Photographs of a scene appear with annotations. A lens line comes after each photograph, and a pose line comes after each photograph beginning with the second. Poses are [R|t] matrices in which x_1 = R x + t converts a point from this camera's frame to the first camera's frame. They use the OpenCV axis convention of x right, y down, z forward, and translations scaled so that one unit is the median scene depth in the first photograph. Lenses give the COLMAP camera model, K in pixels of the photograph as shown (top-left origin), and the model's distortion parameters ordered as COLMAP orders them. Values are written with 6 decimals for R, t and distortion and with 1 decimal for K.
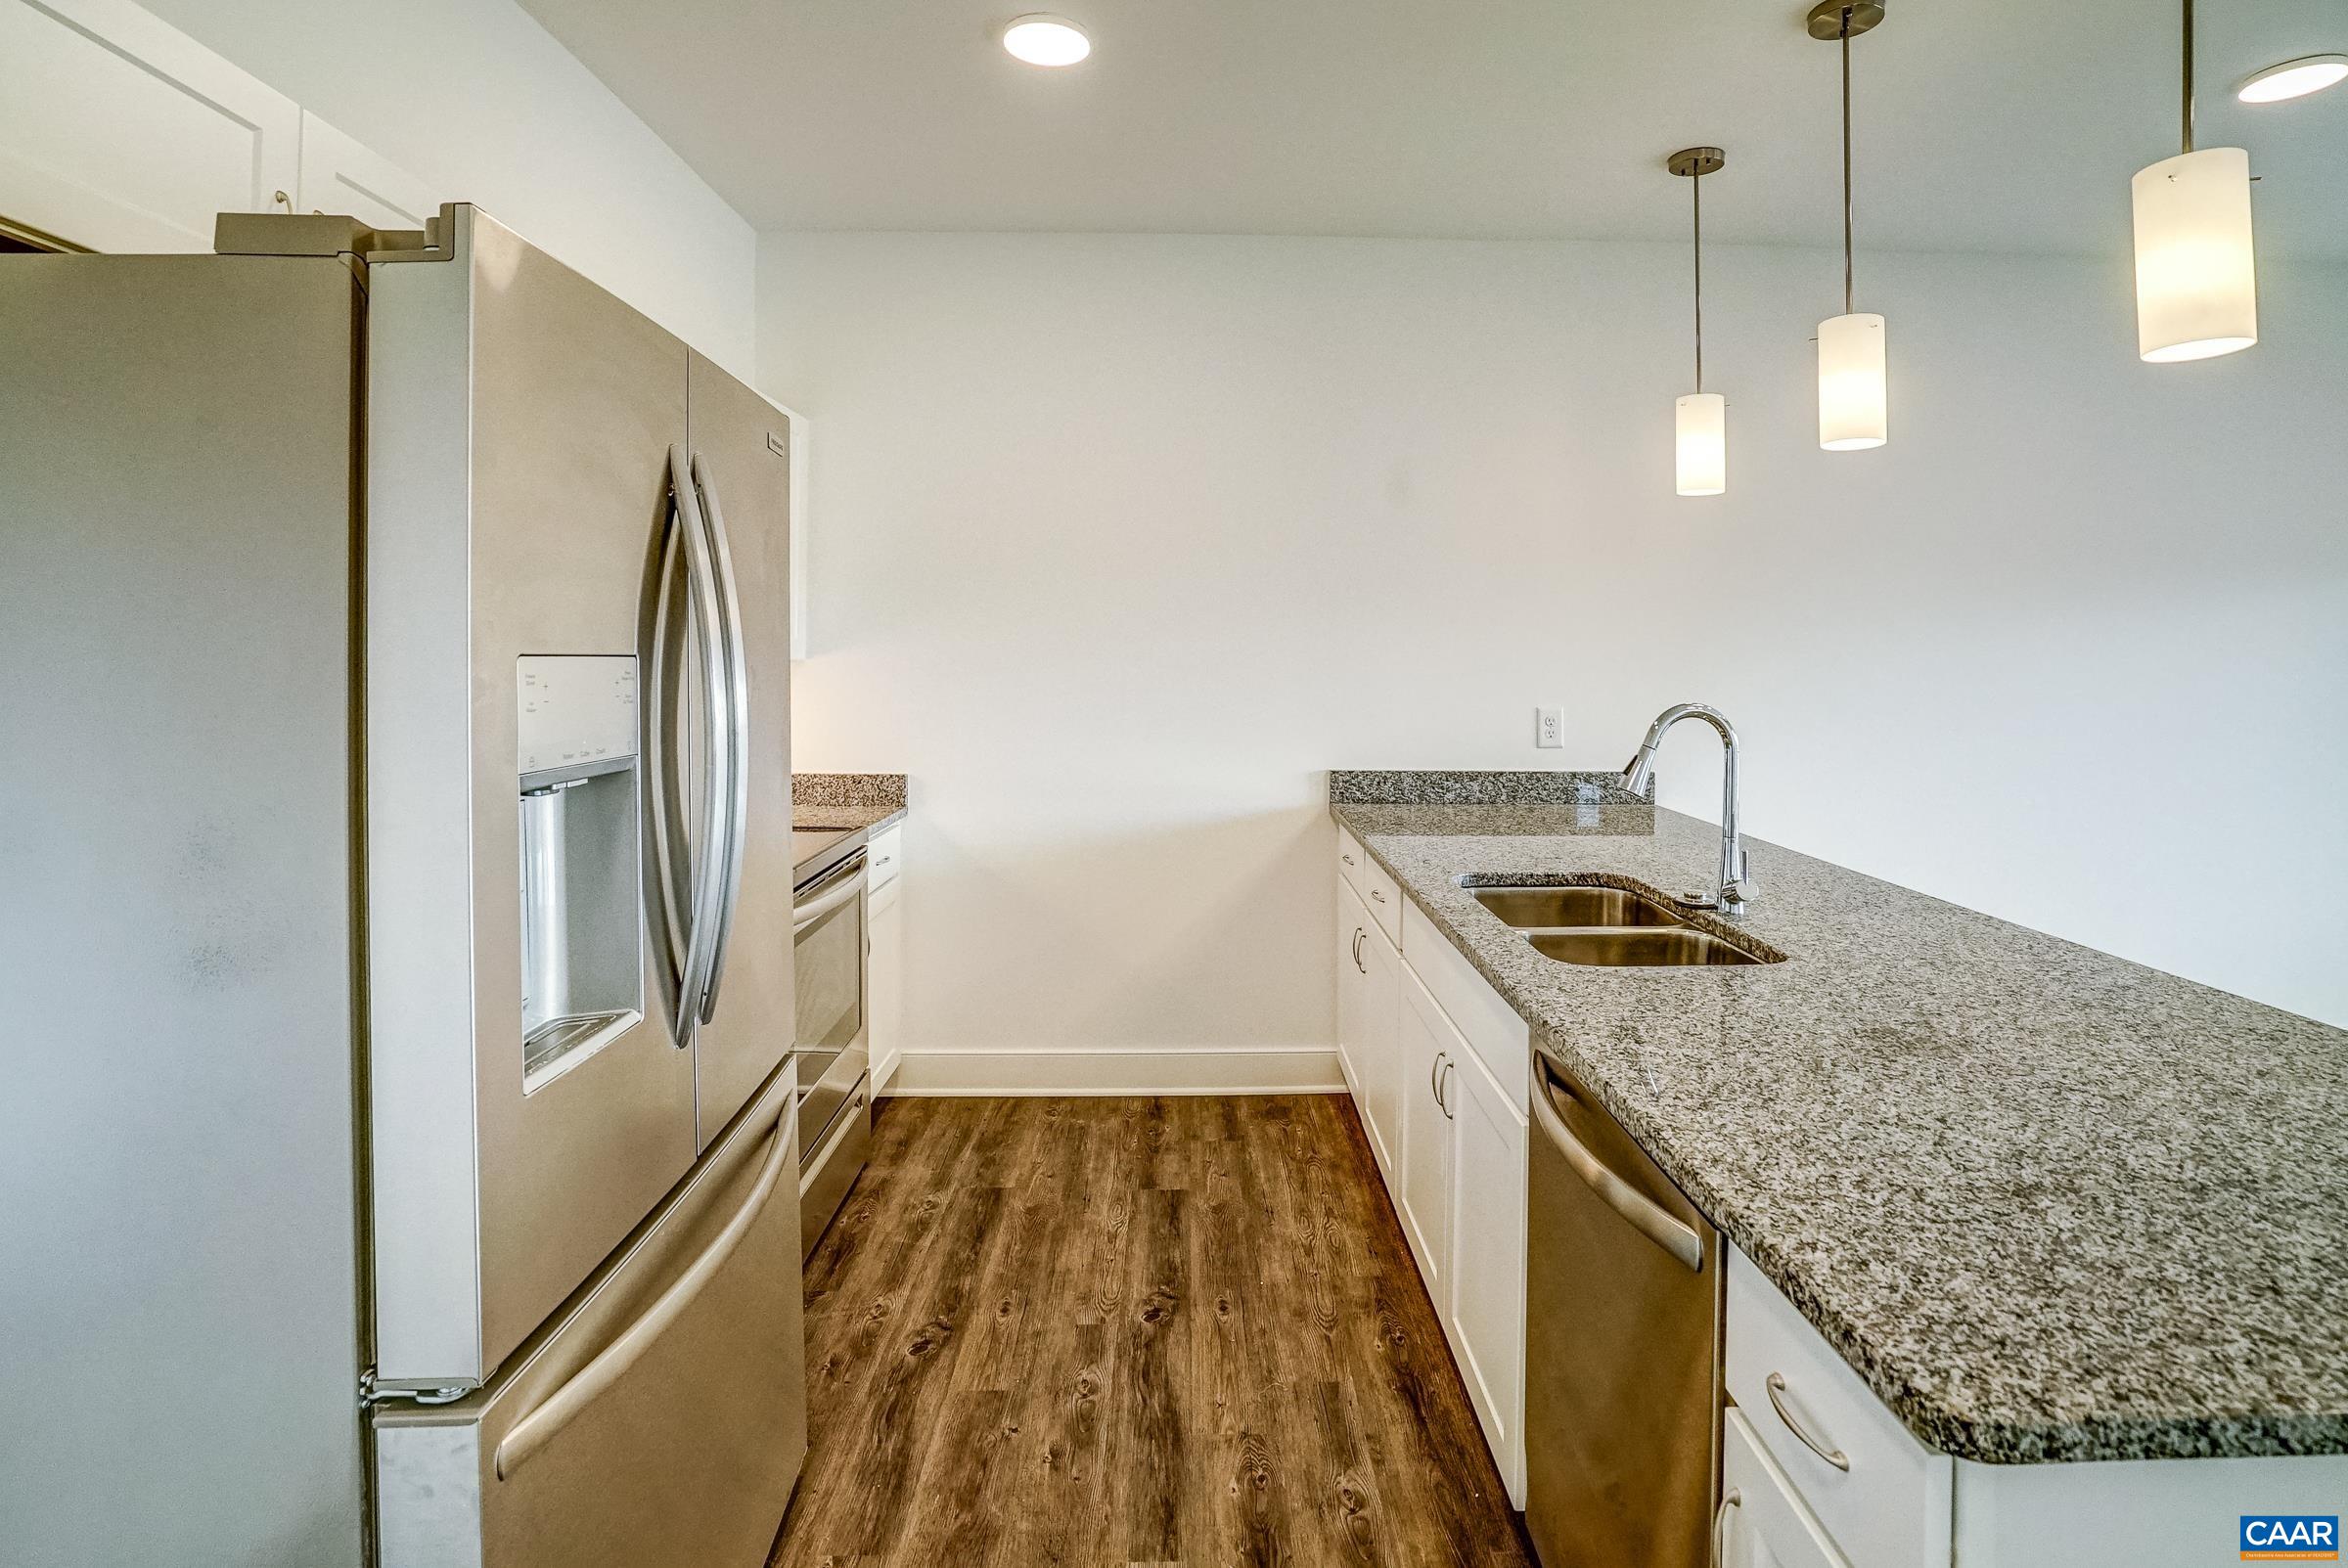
lens RADIAL K [[1135.6, 0, 1207.8], [0, 1135.6, 642.7], [0, 0, 1]] dist [-0.051234, 0.014935]
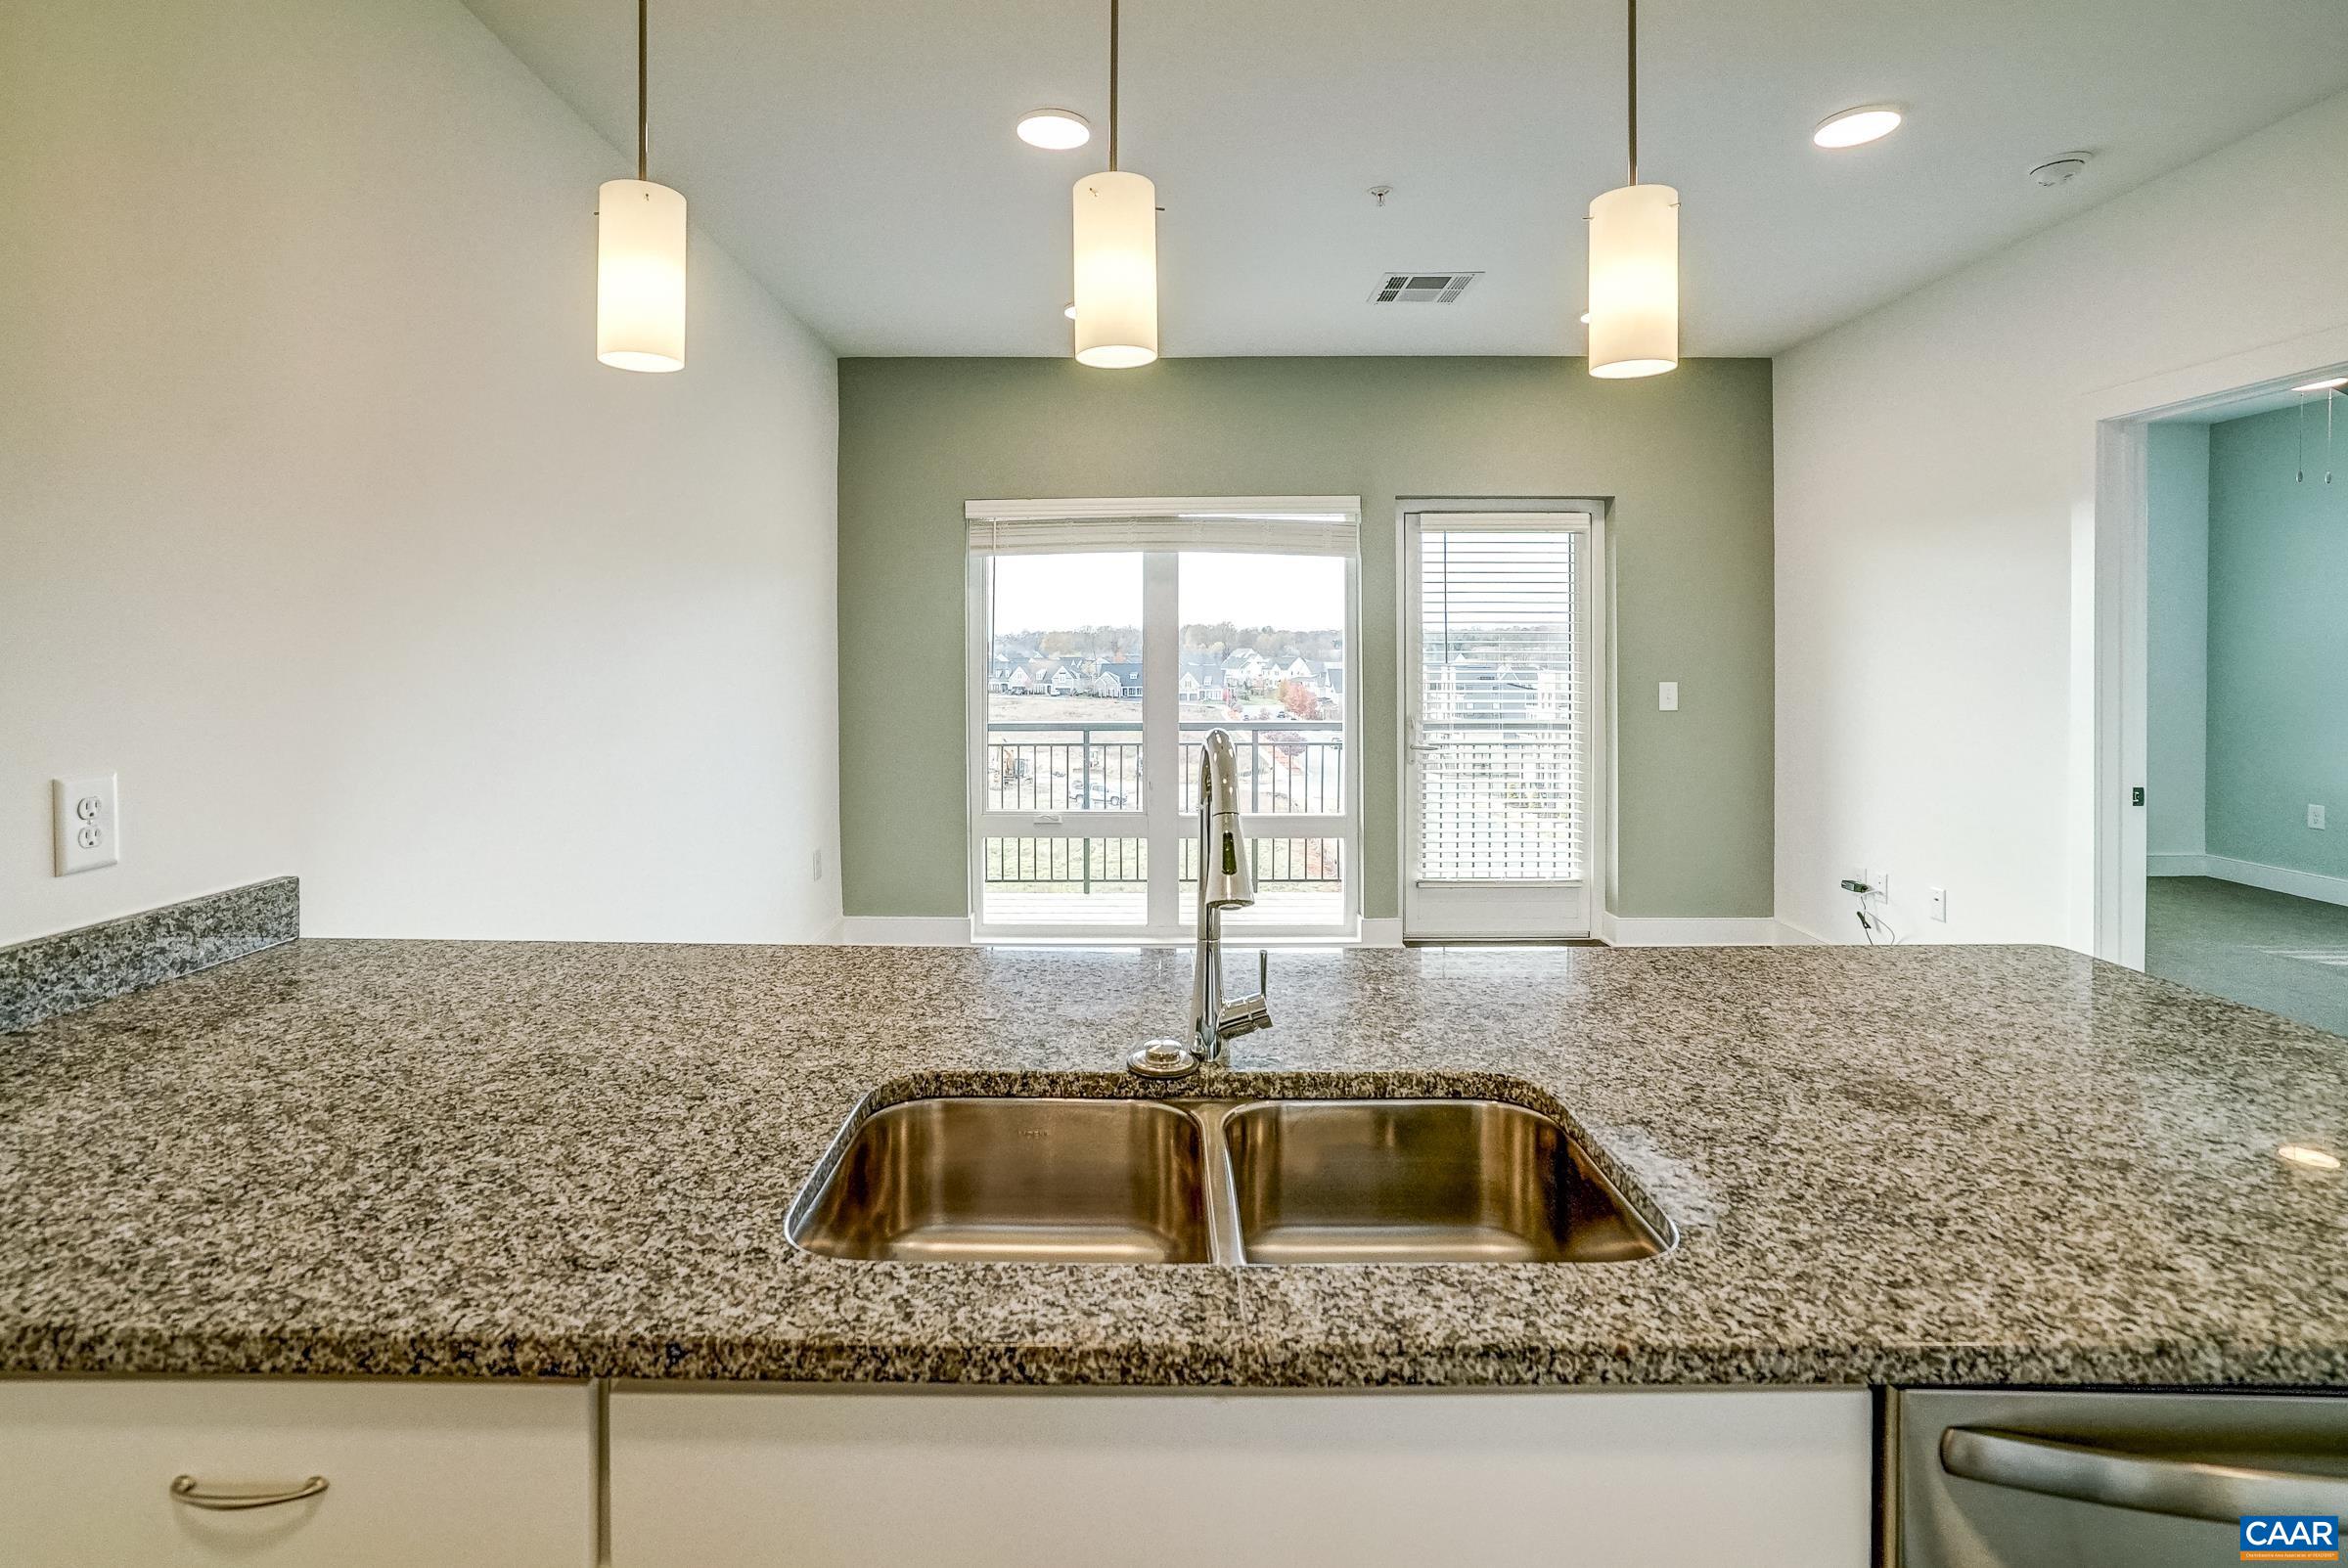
lens RADIAL K [[1109.4, 0, 1149.1], [0, 1109.4, 665.4], [0, 0, 1]] dist [-0.037807, 0.016013]
pose [[0.030000, -0.018870, 0.999372, -0.119623], [-0.008778, 0.999778, 0.019141, 0.007813], [-0.999511, -0.009347, 0.029828, 0.810865]]
